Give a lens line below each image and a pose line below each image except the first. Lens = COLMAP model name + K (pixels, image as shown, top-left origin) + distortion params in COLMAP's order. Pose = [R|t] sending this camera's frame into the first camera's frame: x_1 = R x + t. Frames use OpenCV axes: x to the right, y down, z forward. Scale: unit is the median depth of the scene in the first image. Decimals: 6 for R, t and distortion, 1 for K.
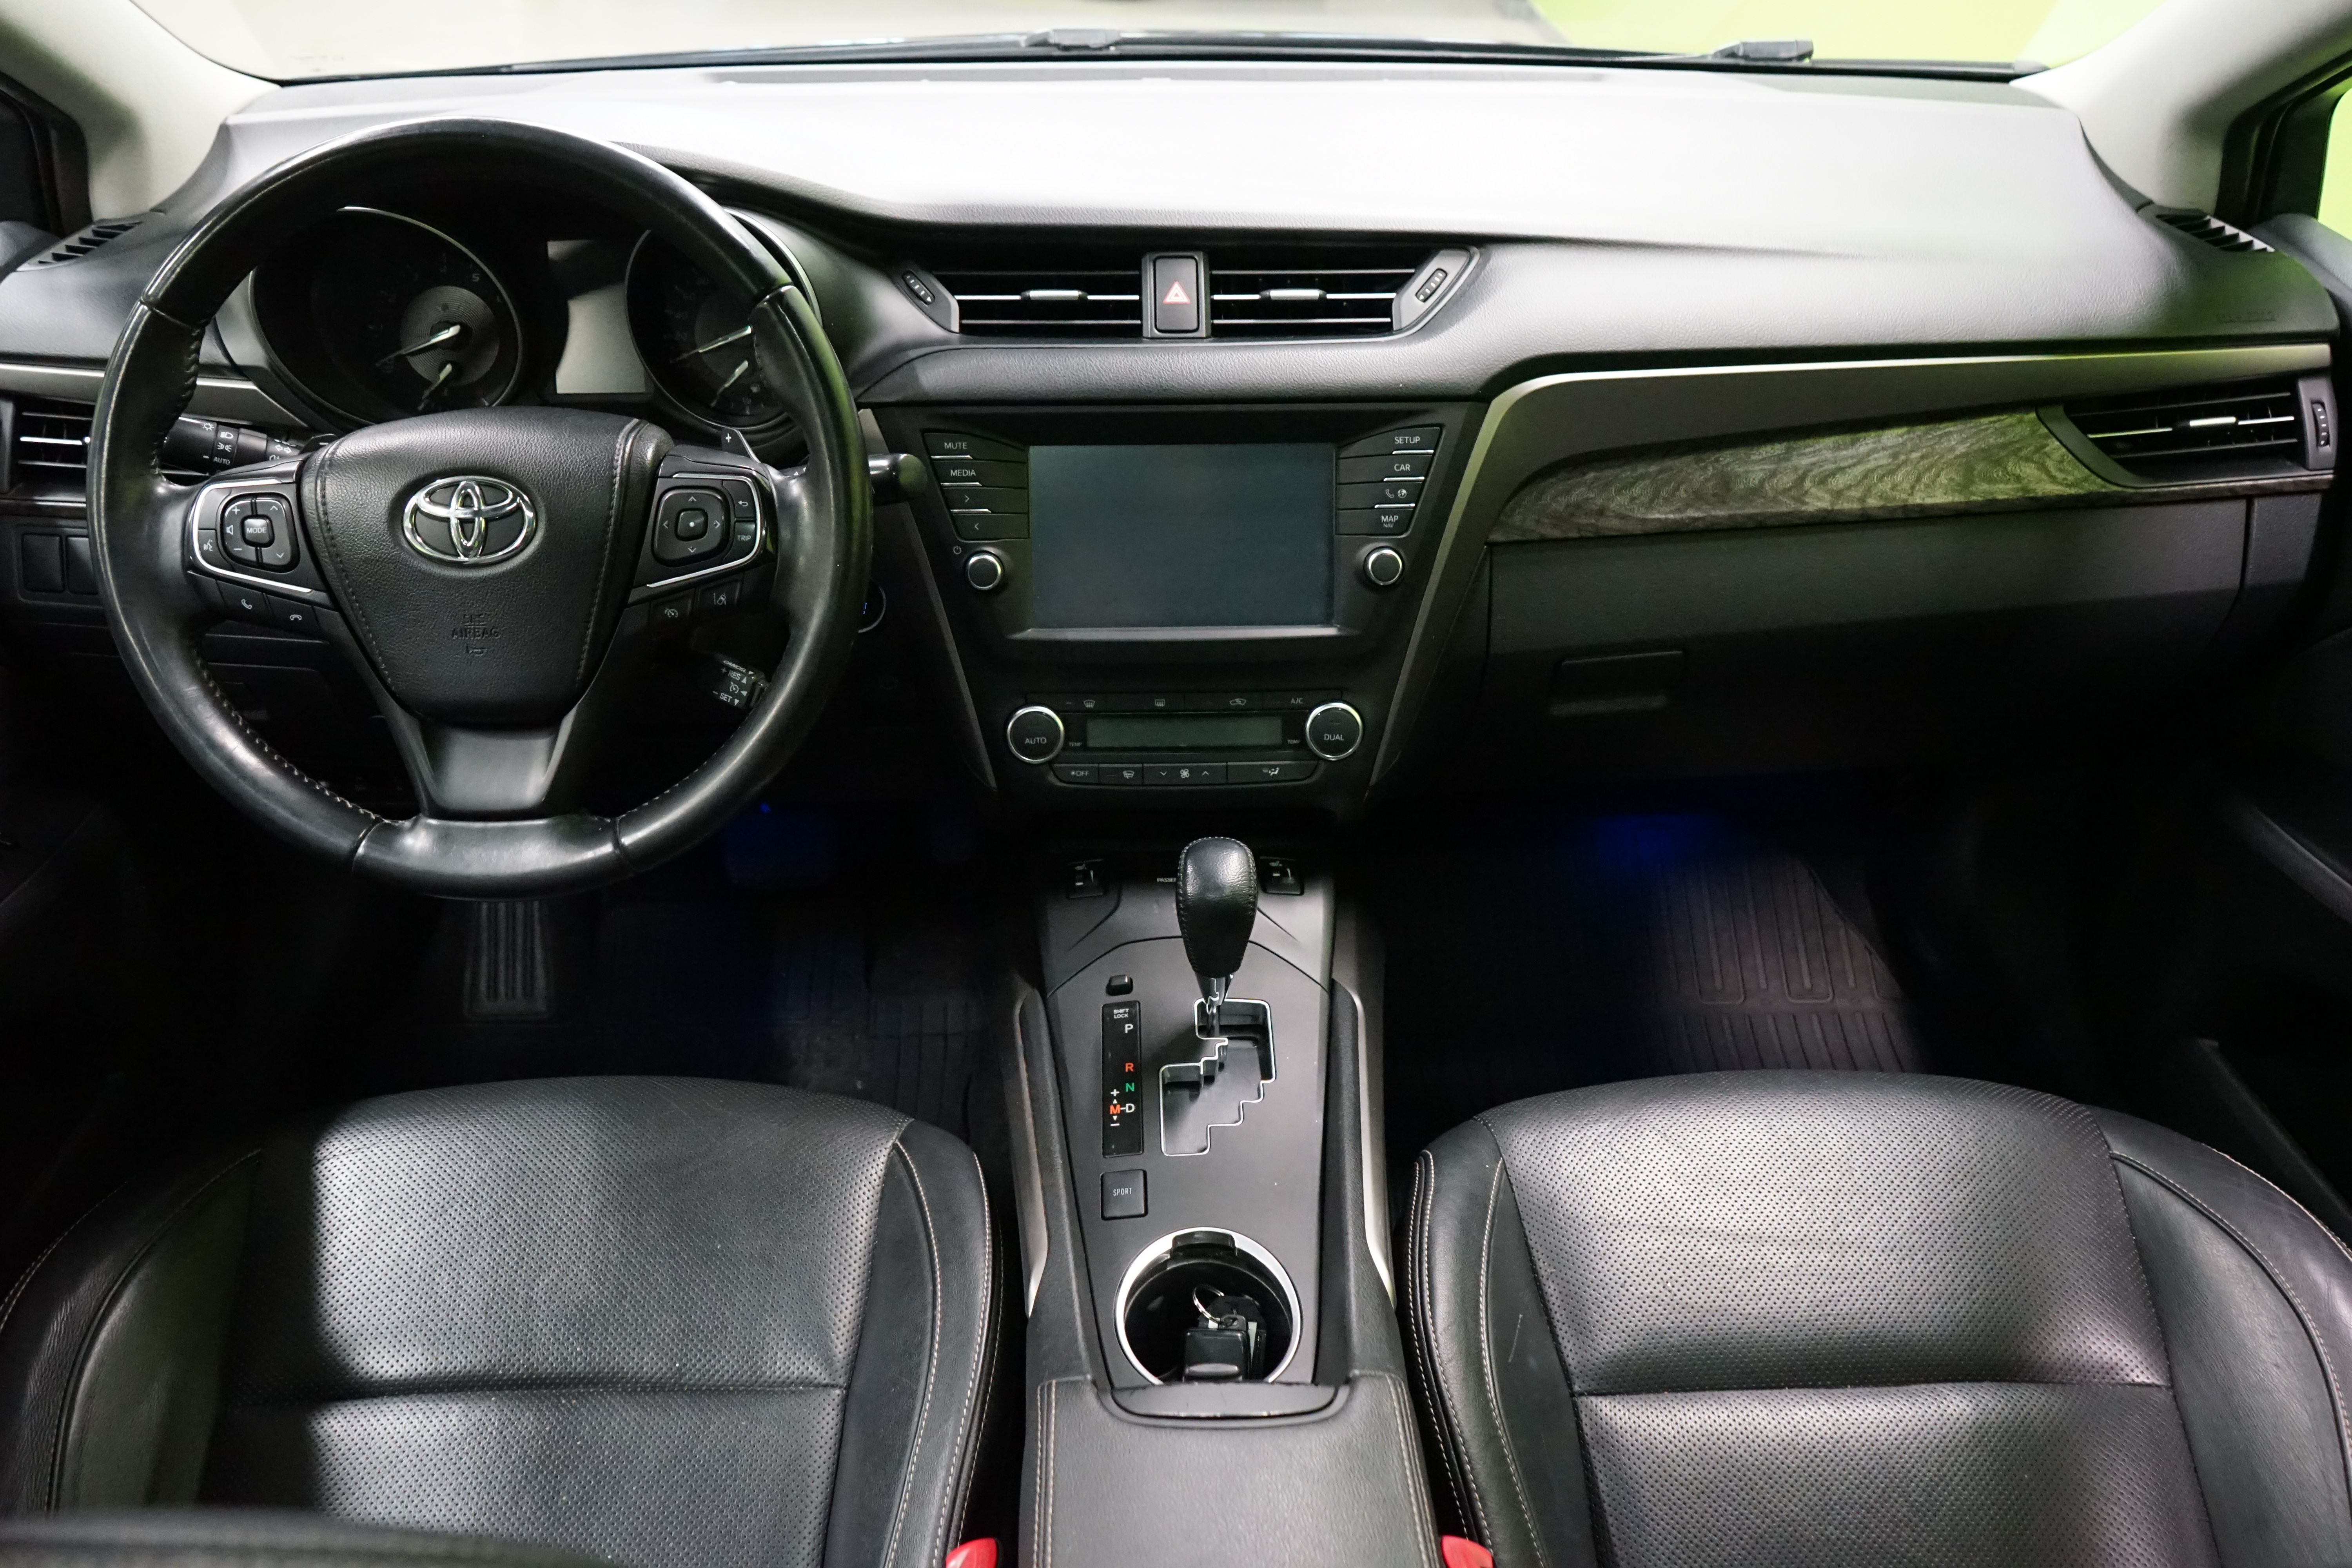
lens RADIAL K [[1887.9, 0, 1181.4], [0, 1887.9, 785.3], [0, 0, 1]] dist [-0.001848, -0.012207]
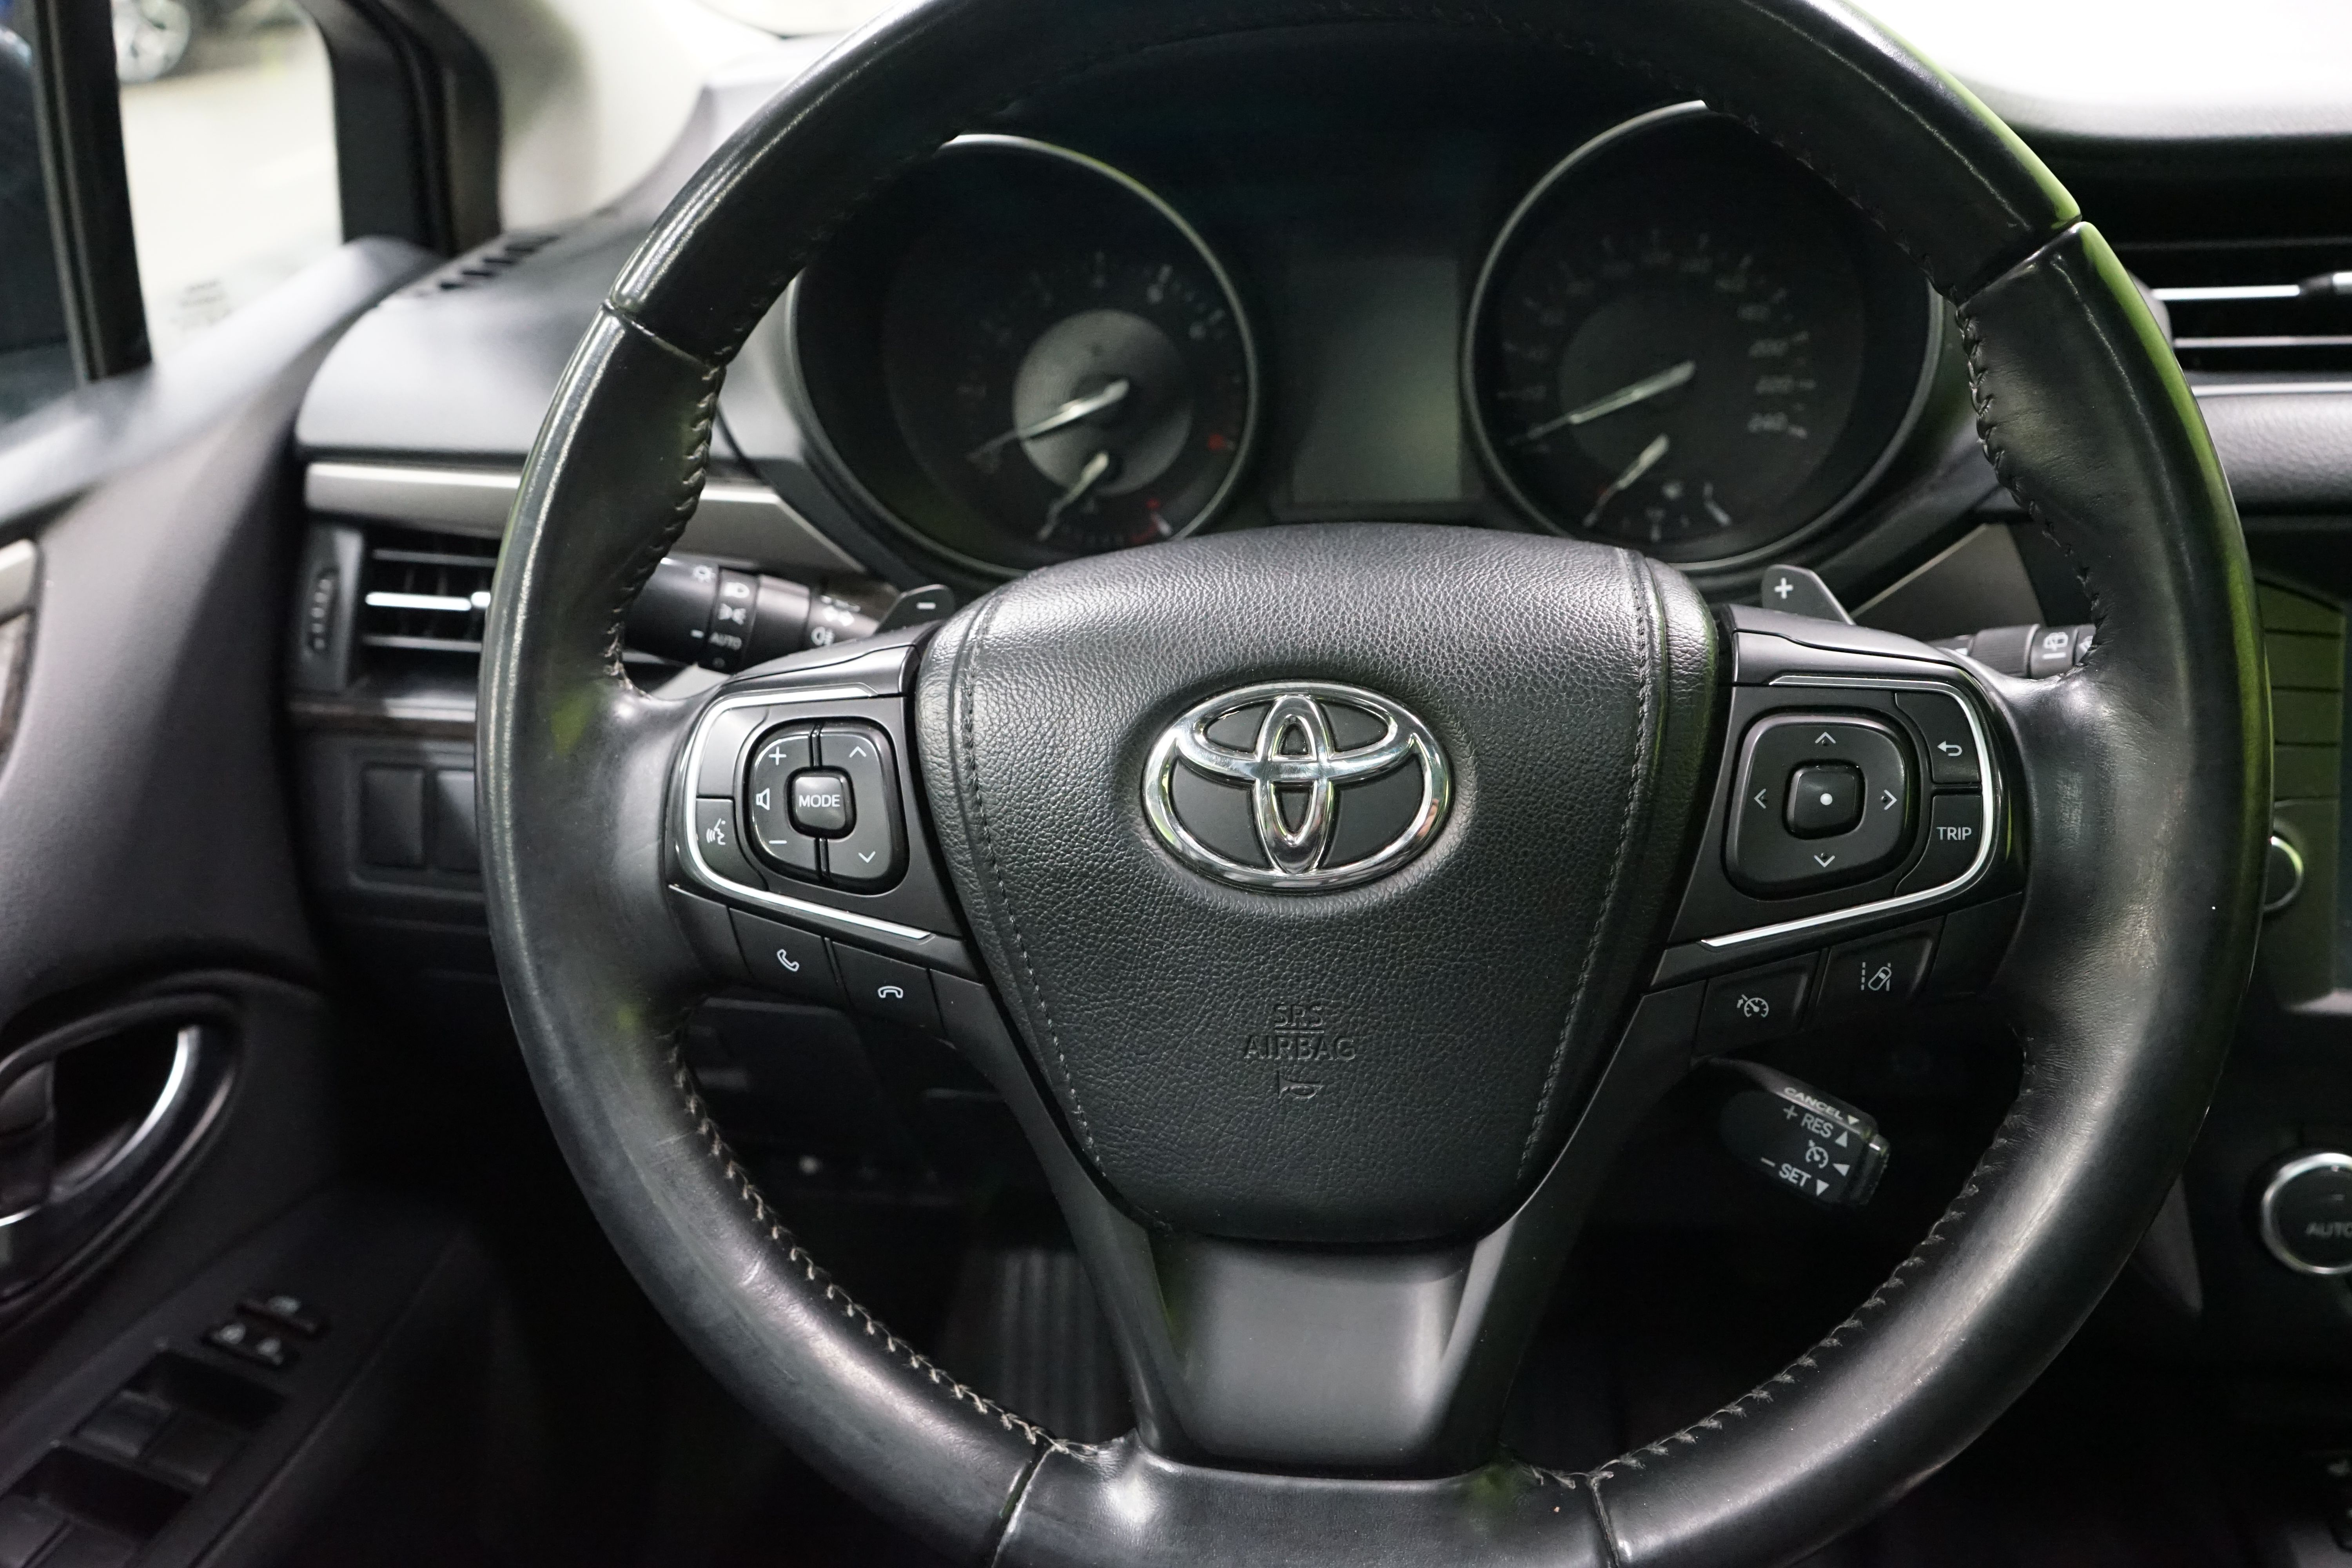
lens RADIAL K [[2097.6, 0, 1175.6], [0, 2097.6, 787.4], [0, 0, 1]] dist [-0.039922, 0.031509]
pose [[0.981729, 0.009101, -0.190066, -0.306824], [-0.024333, 0.996660, -0.077960, -0.099980], [0.188722, 0.081160, 0.978671, 0.517159]]
